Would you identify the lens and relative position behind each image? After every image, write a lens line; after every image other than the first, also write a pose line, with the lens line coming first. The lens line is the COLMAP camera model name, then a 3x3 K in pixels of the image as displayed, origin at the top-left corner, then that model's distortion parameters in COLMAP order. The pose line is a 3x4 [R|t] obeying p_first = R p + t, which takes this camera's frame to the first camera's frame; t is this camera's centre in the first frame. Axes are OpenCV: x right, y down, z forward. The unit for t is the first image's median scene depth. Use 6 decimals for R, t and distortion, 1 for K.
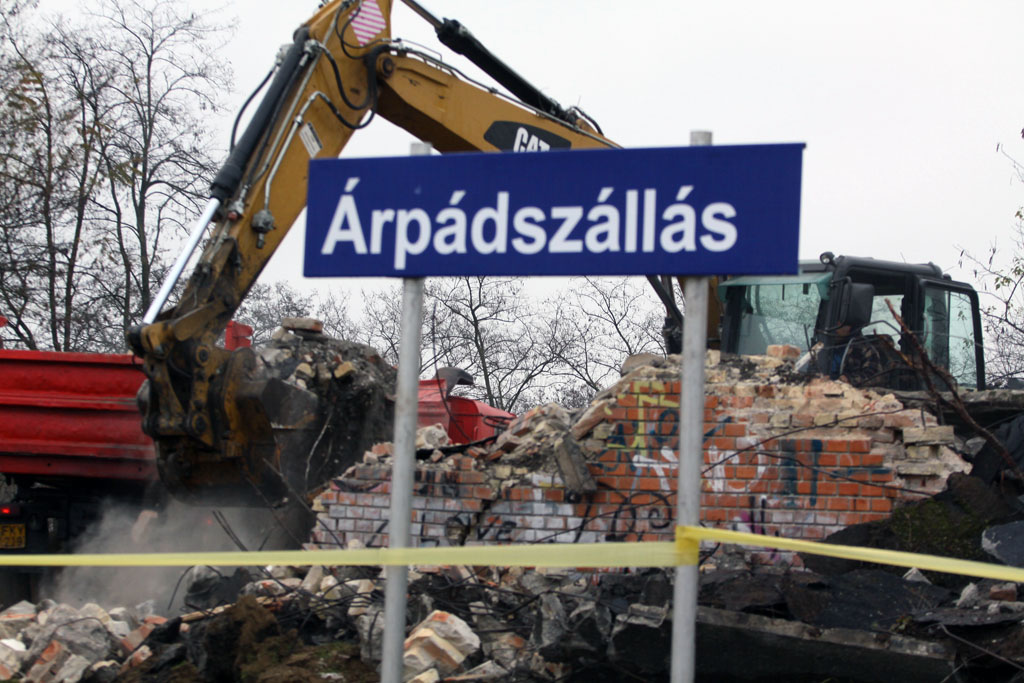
lens RADIAL K [[3316.1, 0, 512.9], [0, 3316.1, 372.5], [0, 0, 1]] dist [-0.270668, -1.334977]
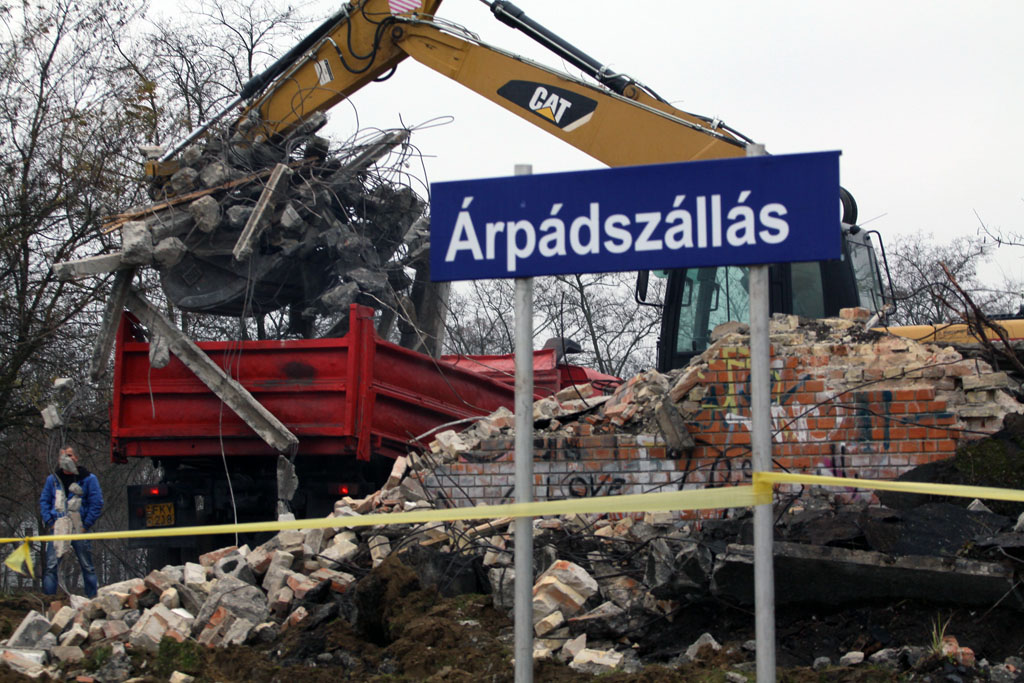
lens RADIAL K [[3322.4, 0, 512.0], [0, 3322.4, 341.5], [0, 0, 1]] dist [-0.219478, -2.156870]
pose [[0.997869, -0.056234, -0.033106, 0.002781], [0.056287, 0.998414, 0.000656, -0.004347], [0.033016, -0.002518, 0.999452, -0.129888]]
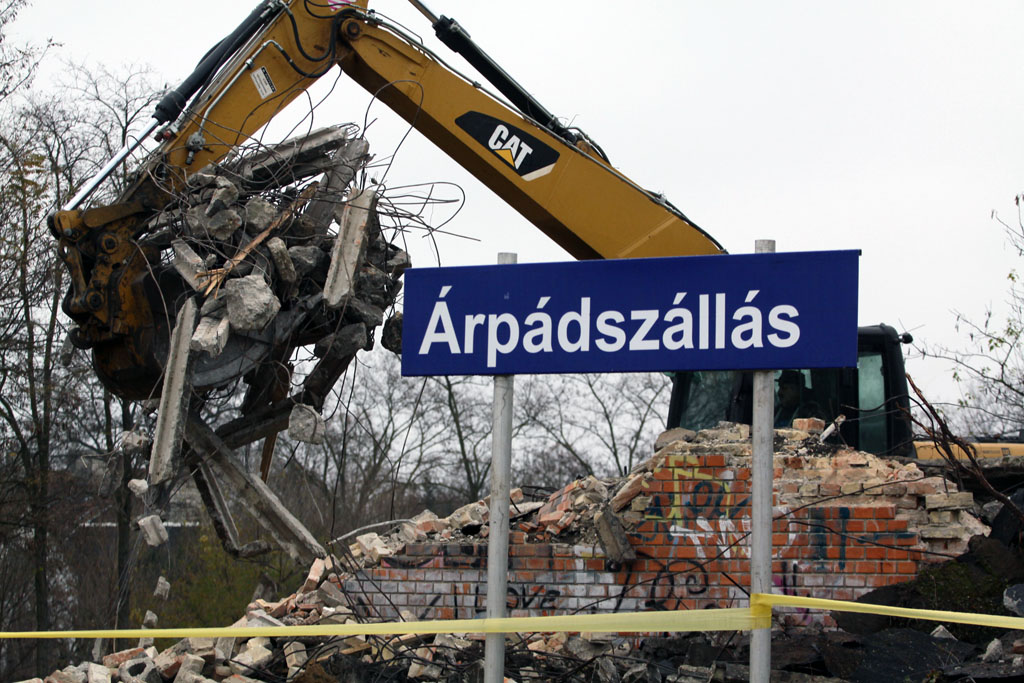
lens RADIAL K [[3403.3, 0, 509.6], [0, 3403.3, 370.5], [0, 0, 1]] dist [-0.233601, -1.320203]
pose [[0.999719, -0.021045, 0.010874, -0.026591], [0.021241, 0.999607, -0.018299, -0.006002], [-0.010484, 0.018524, 0.999773, -0.091541]]
